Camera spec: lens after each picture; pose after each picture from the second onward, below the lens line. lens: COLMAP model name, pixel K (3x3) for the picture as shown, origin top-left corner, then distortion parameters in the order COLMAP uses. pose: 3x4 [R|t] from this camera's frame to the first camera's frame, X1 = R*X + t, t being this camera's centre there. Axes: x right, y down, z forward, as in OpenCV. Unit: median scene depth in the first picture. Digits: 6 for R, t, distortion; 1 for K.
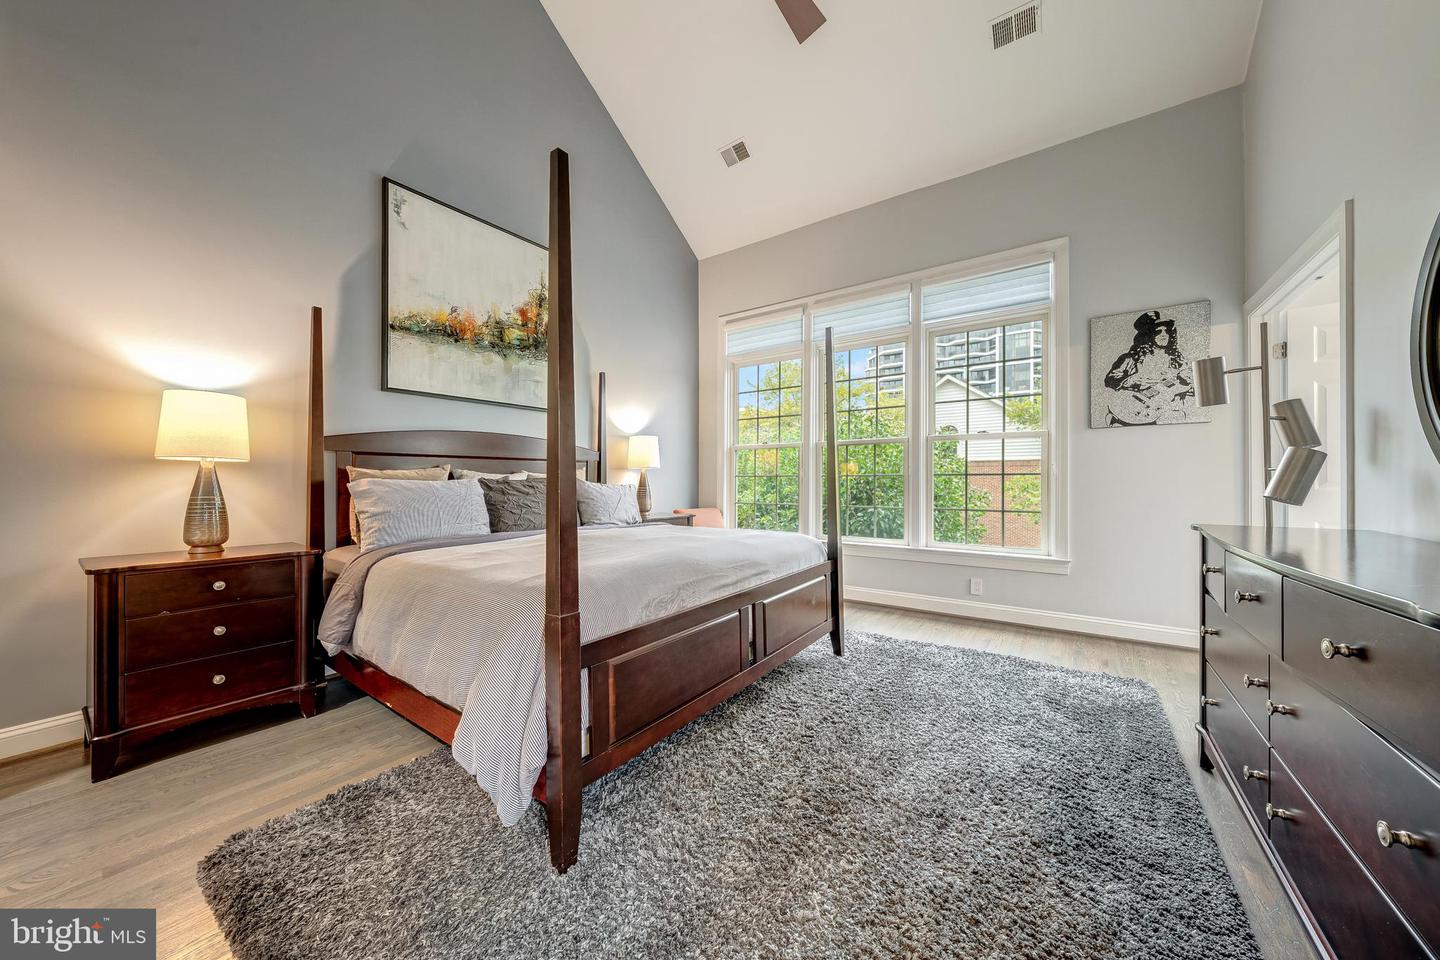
lens RADIAL K [[494.3, 0, 720.2], [0, 494.3, 480.9], [0, 0, 1]] dist [-0.000676, -0.000395]
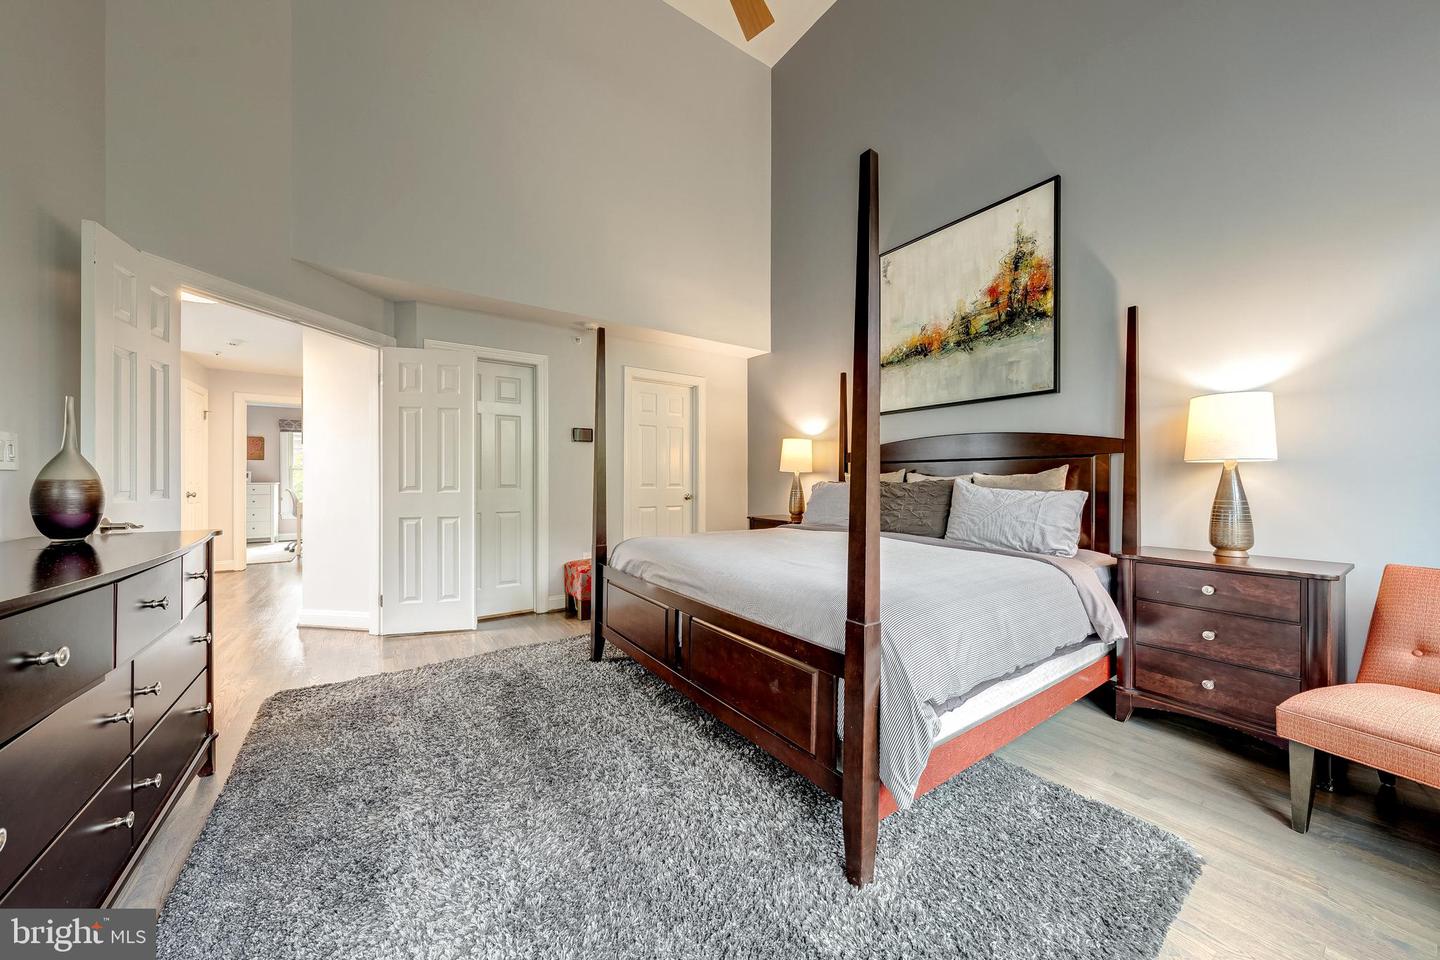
lens RADIAL K [[494.3, 0, 723.2], [0, 494.3, 479.4], [0, 0, 1]] dist [-0.000676, -0.000395]
pose [[-0.332632, -0.001423, -0.943056, 0.599065], [-0.002866, 0.999996, -0.000498, -0.007075], [0.943052, 0.002537, -0.332634, 0.875732]]
